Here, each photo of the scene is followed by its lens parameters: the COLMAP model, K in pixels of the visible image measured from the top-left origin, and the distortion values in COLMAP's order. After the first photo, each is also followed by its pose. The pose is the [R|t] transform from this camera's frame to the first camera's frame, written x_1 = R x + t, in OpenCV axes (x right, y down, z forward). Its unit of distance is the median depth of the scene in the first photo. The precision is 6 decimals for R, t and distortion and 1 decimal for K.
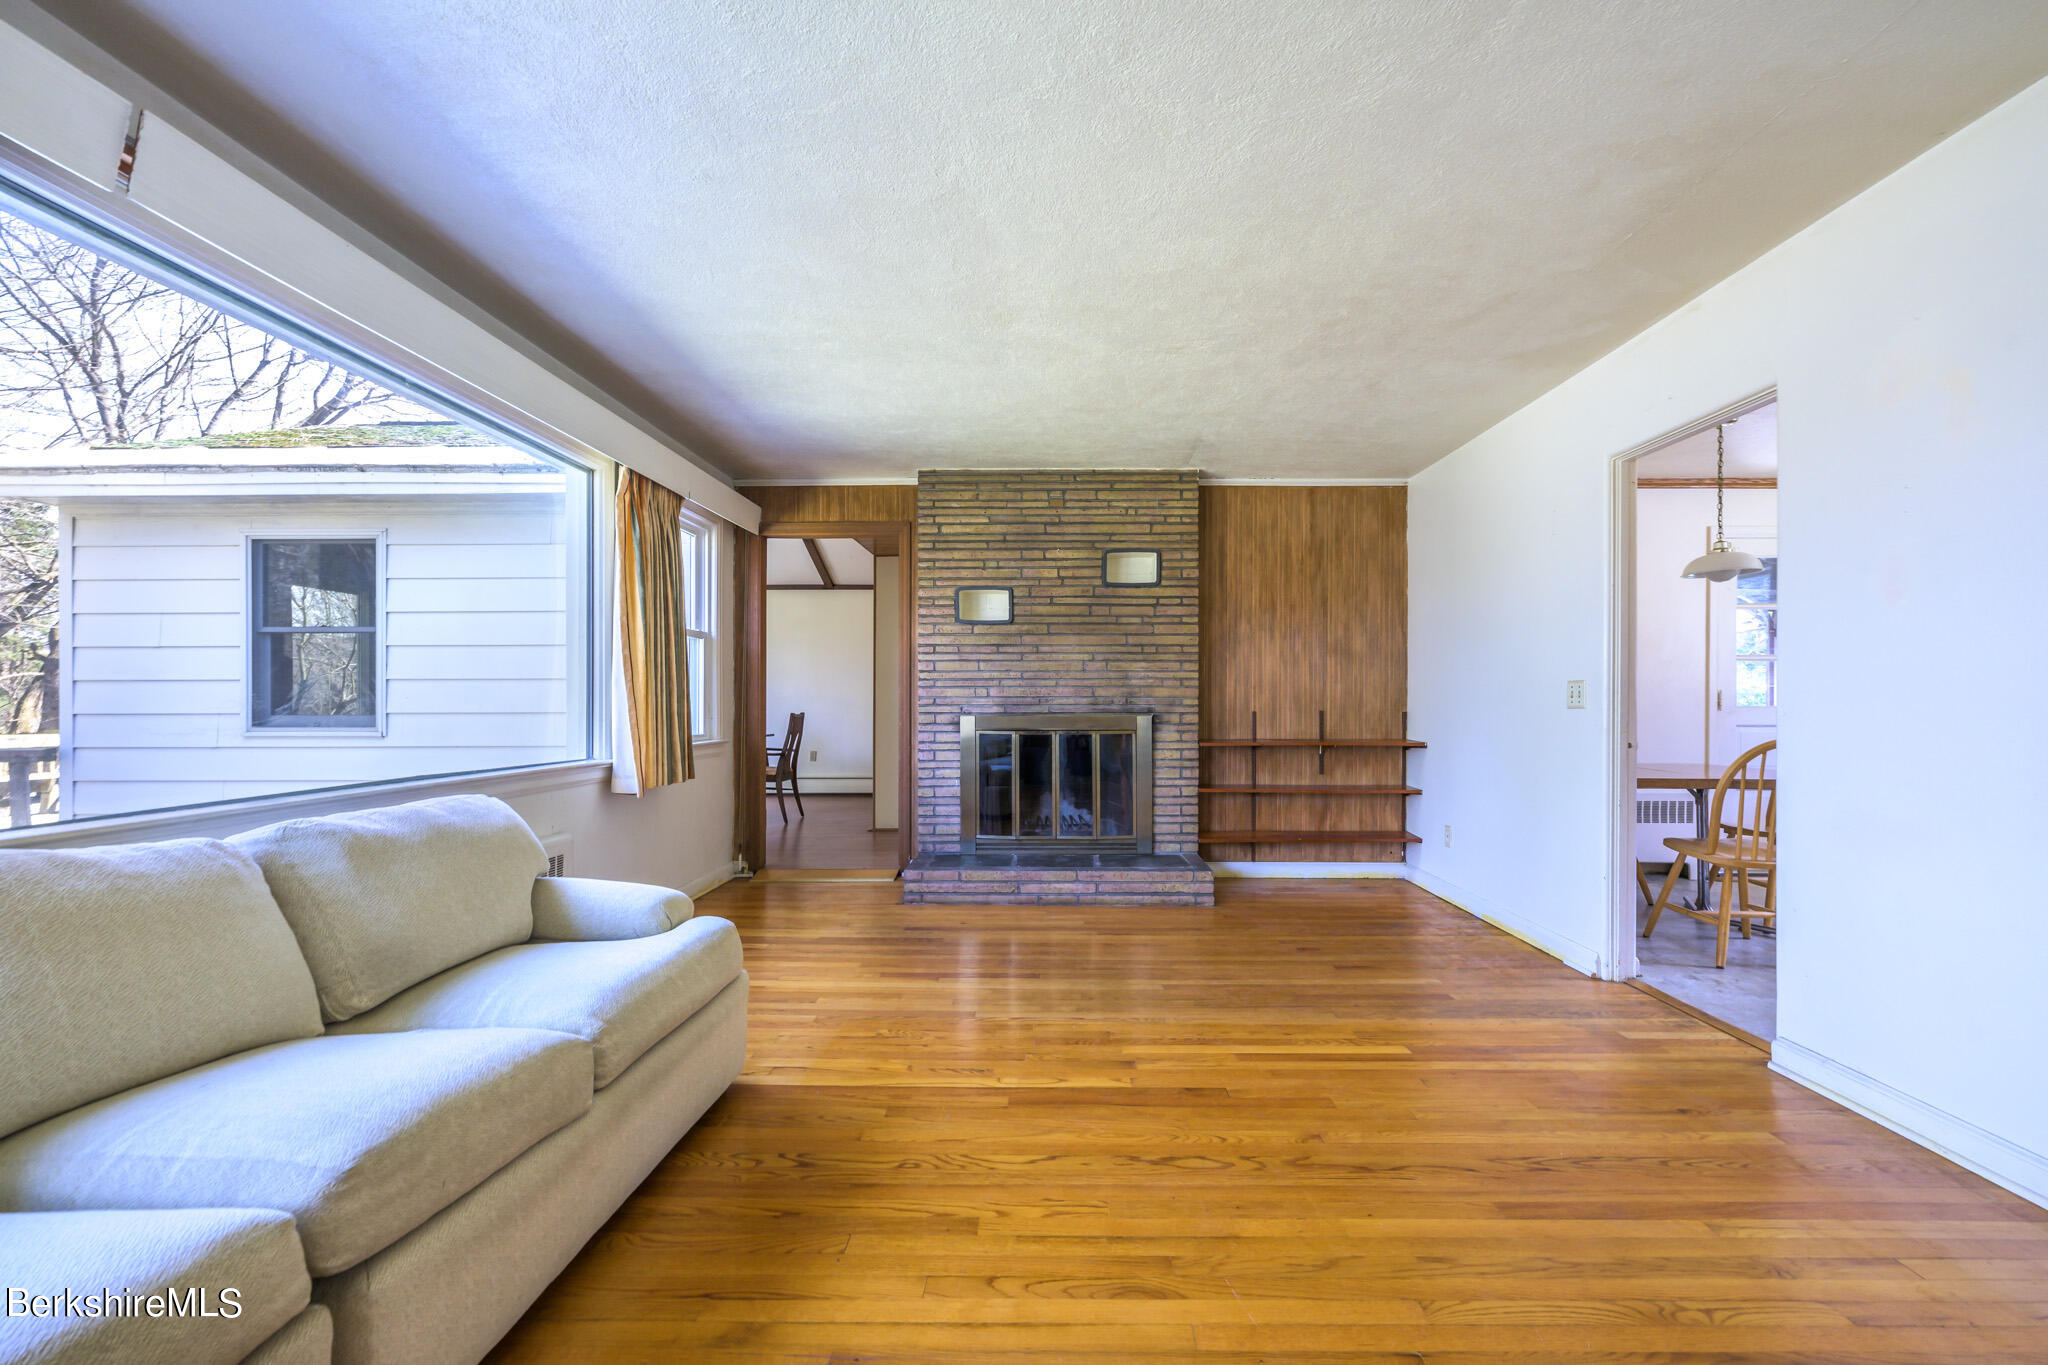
lens RADIAL K [[813.4, 0, 1034.7], [0, 813.4, 697.6], [0, 0, 1]] dist [0.001684, 0.000033]
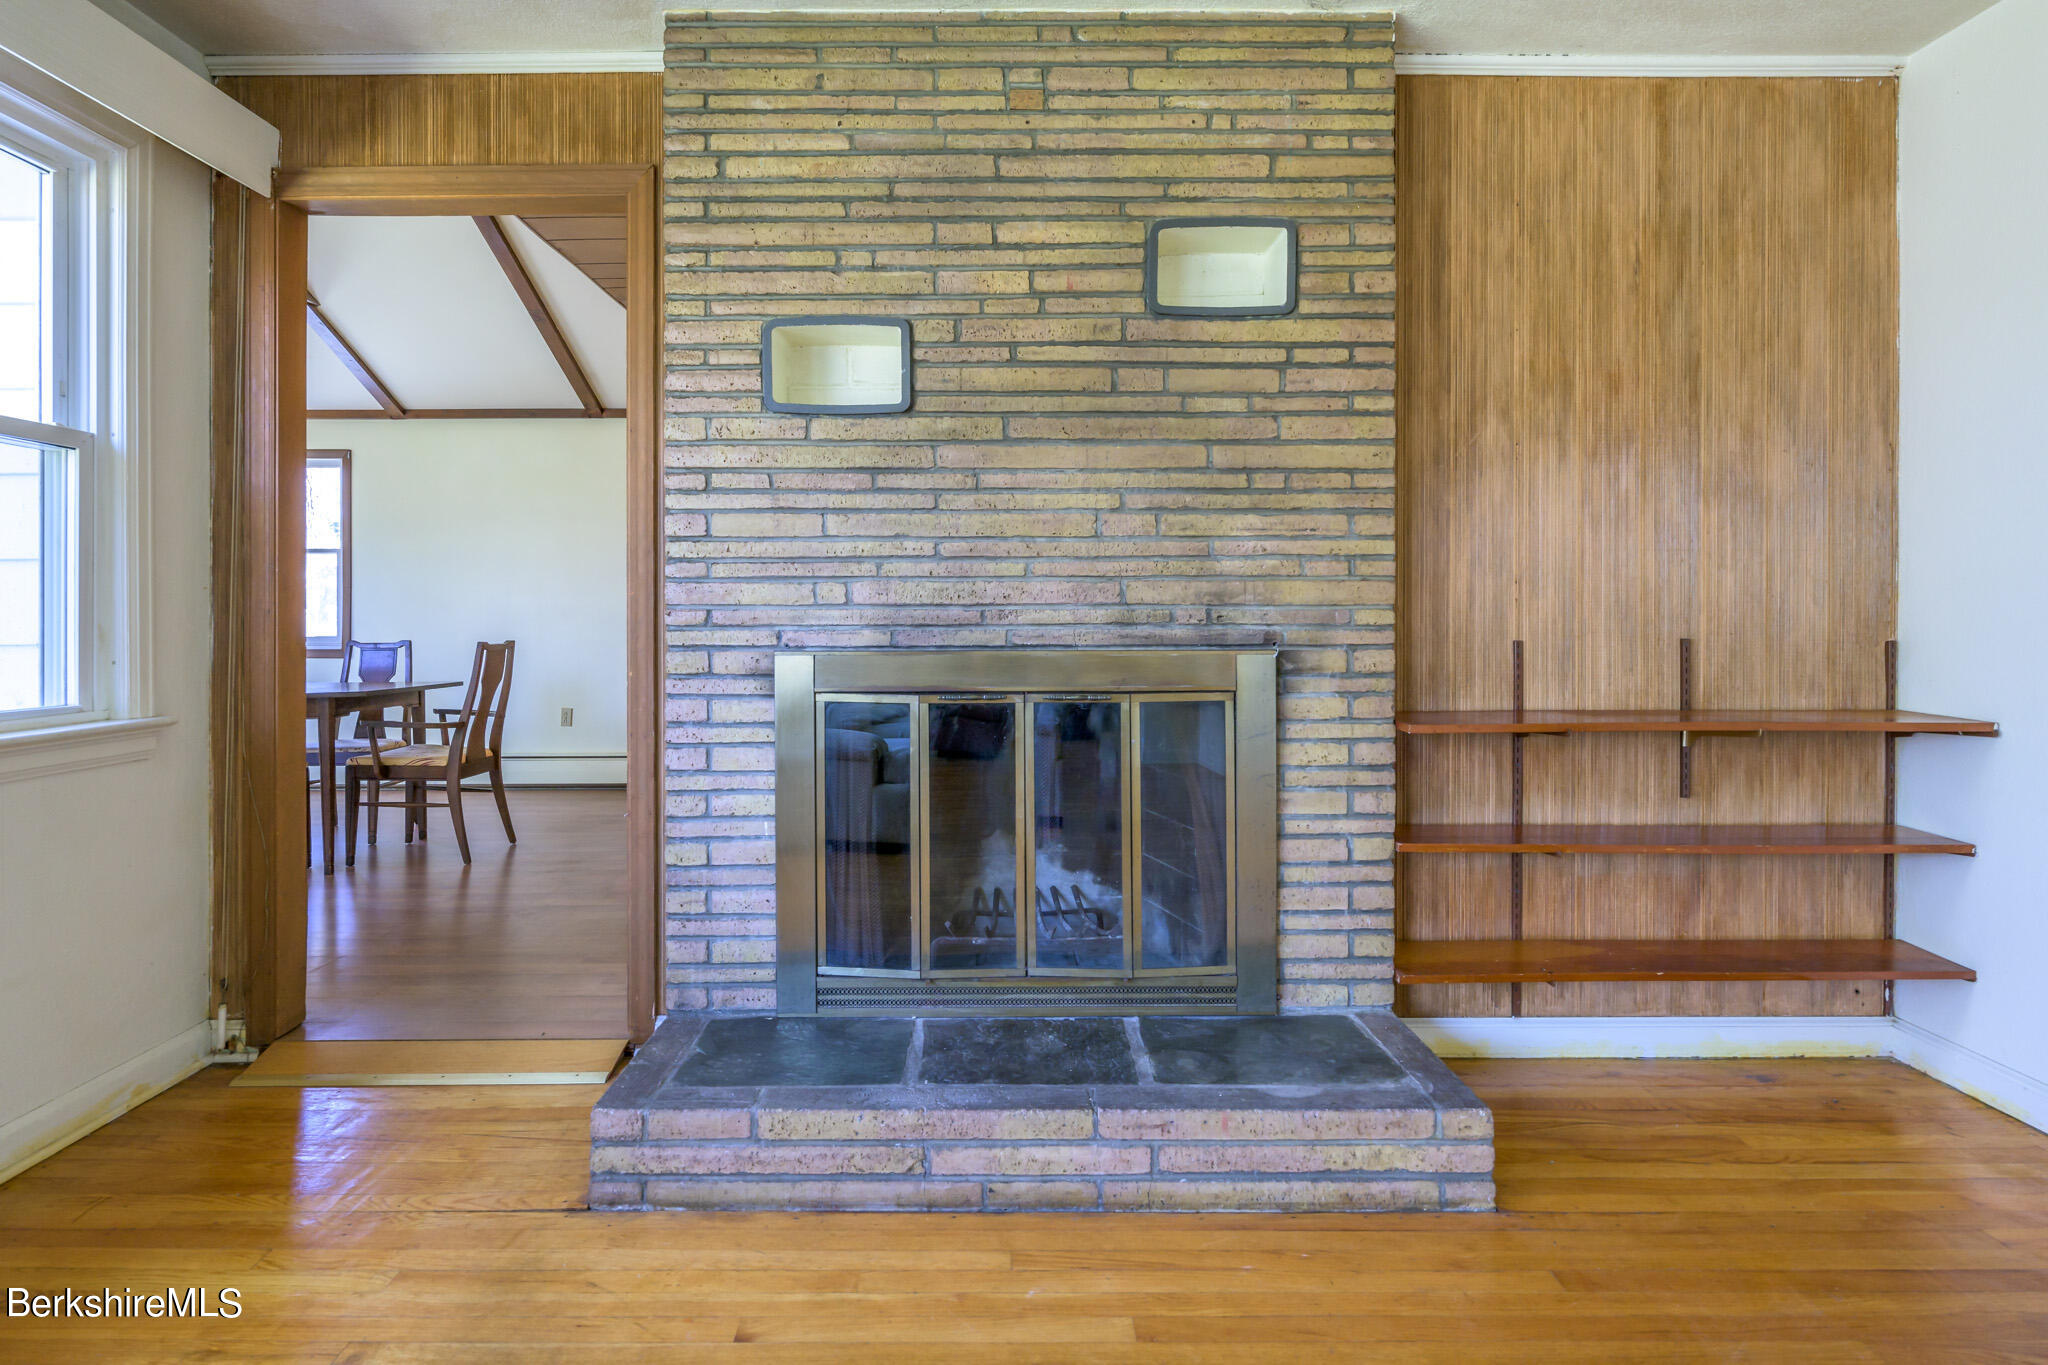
lens RADIAL K [[1063.4, 0, 980.2], [0, 1063.4, 621.5], [0, 0, 1]] dist [0.000602, -0.000088]
pose [[0.999865, -0.001449, 0.016371, -0.003339], [0.001351, 0.999981, 0.005994, 0.004030], [-0.016379, -0.005971, 0.999848, 0.496596]]
